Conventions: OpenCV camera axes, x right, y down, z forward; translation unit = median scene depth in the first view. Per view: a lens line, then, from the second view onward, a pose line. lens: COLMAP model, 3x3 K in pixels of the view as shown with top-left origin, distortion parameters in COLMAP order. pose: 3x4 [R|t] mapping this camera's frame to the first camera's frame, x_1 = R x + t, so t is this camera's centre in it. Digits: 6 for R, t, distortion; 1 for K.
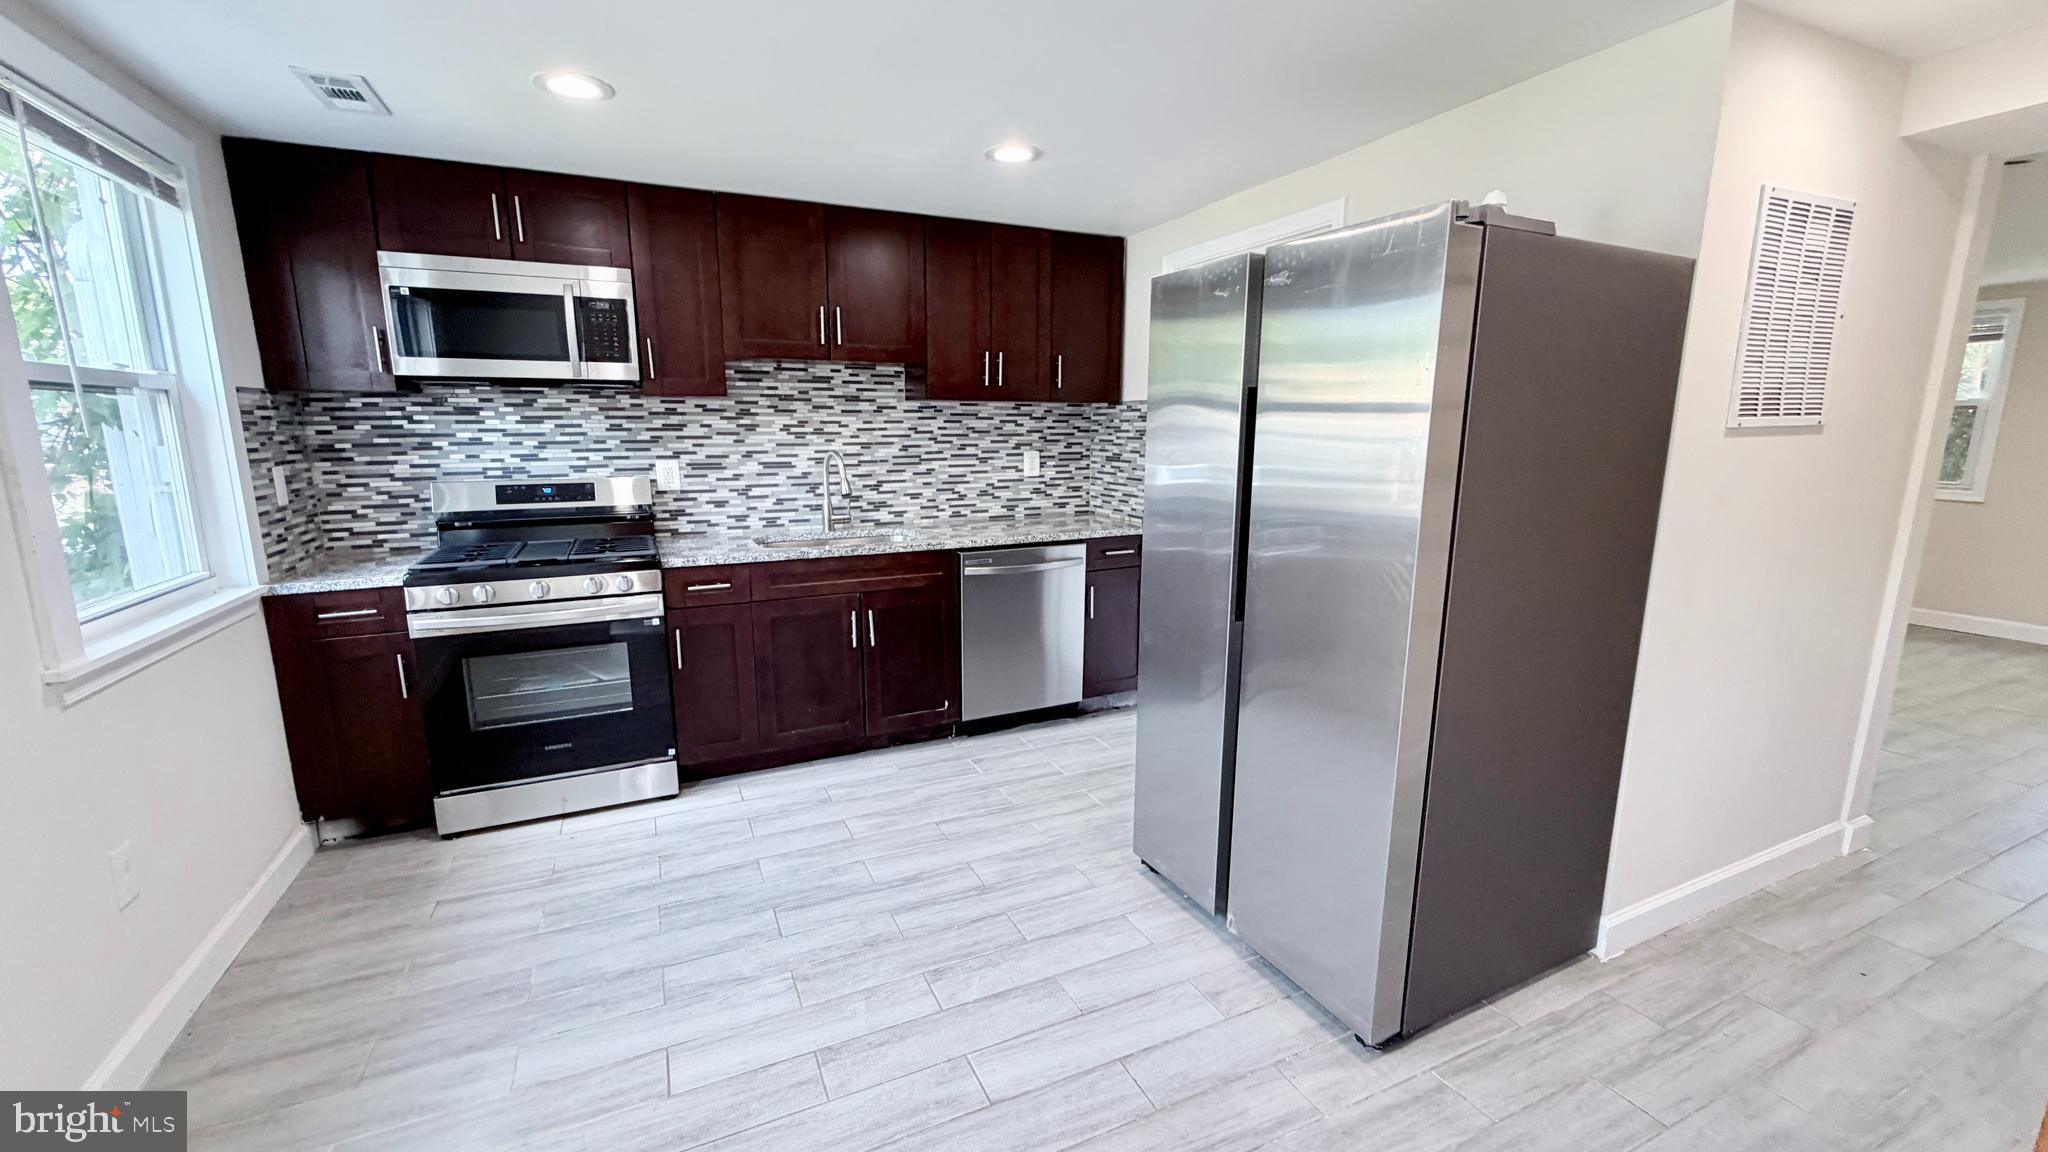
lens RADIAL K [[819.2, 0, 1017.1], [0, 819.2, 578.7], [0, 0, 1]] dist [0.001033, -0.000508]
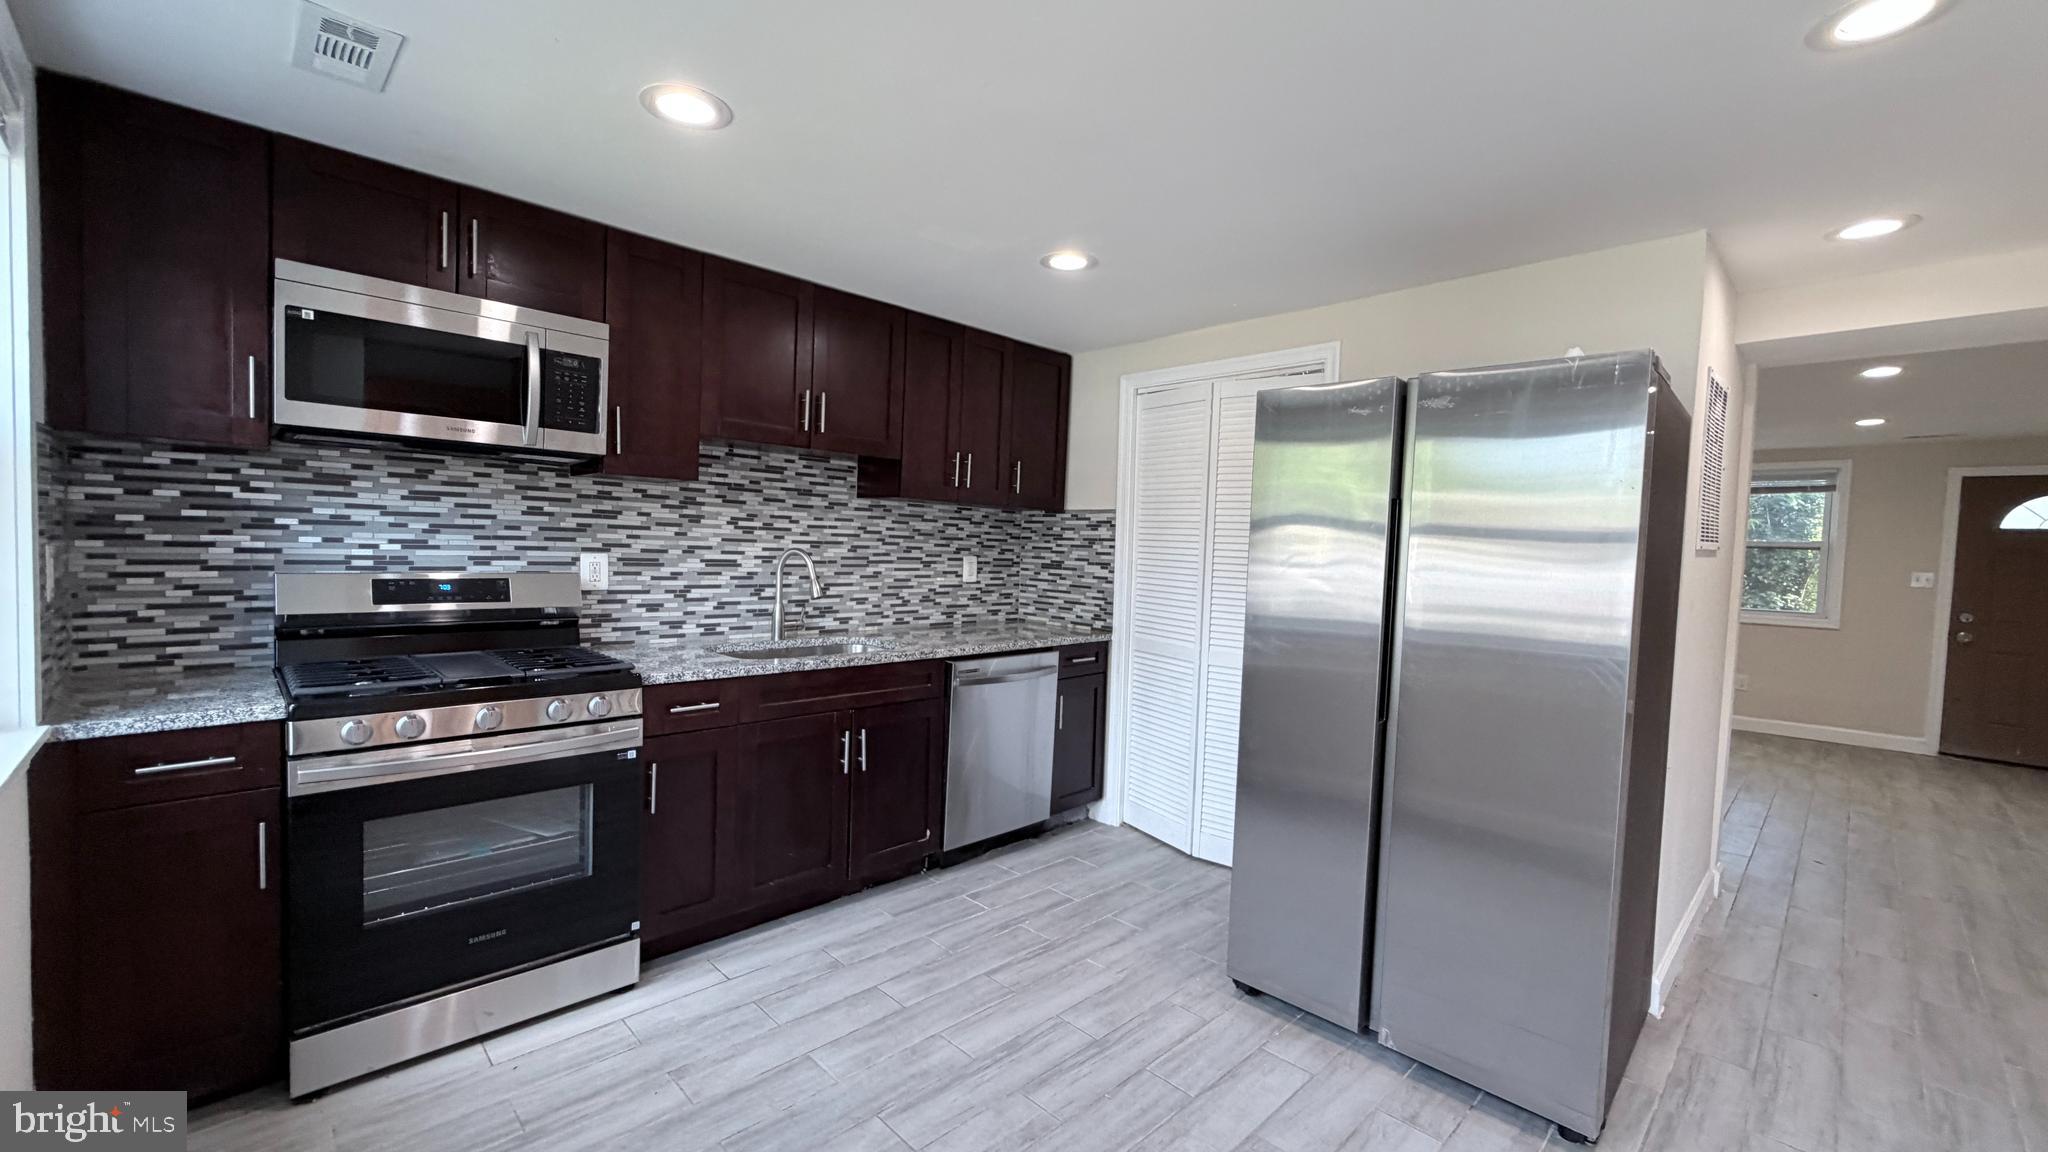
lens RADIAL K [[819.2, 0, 1017.8], [0, 819.2, 577.7], [0, 0, 1]] dist [0.001033, -0.000508]
pose [[0.943076, 0.019703, 0.331994, -0.352941], [0.026130, 0.990768, -0.133027, -0.001309], [-0.331550, 0.134129, 0.933854, 0.119636]]
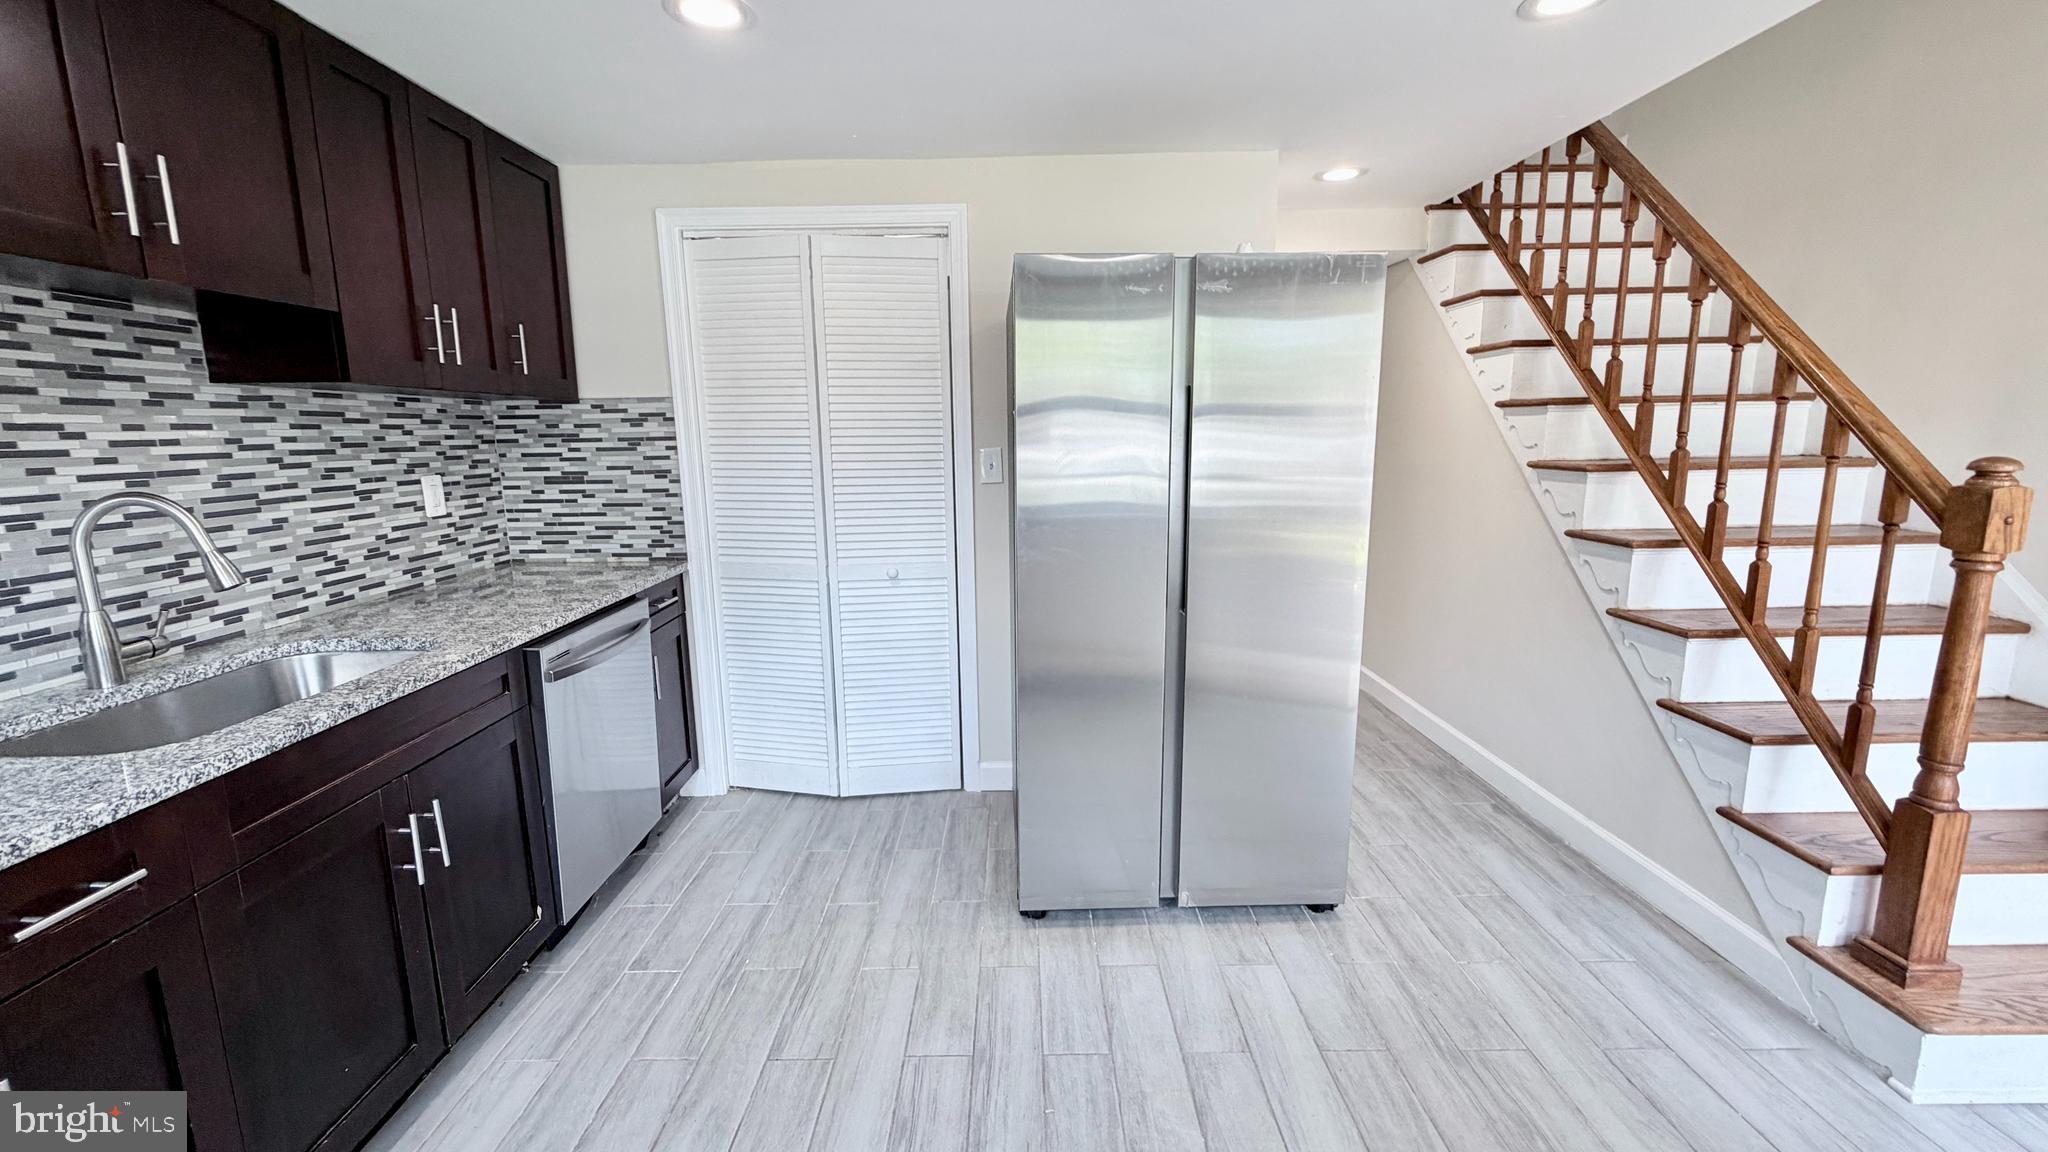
lens RADIAL K [[819.2, 0, 1018.9], [0, 819.2, 575.7], [0, 0, 1]] dist [0.001033, -0.000508]
pose [[0.419318, -0.162647, 0.893151, -0.504445], [0.180356, 0.979135, 0.093631, -0.086201], [-0.889744, 0.121824, 0.439903, 0.496666]]
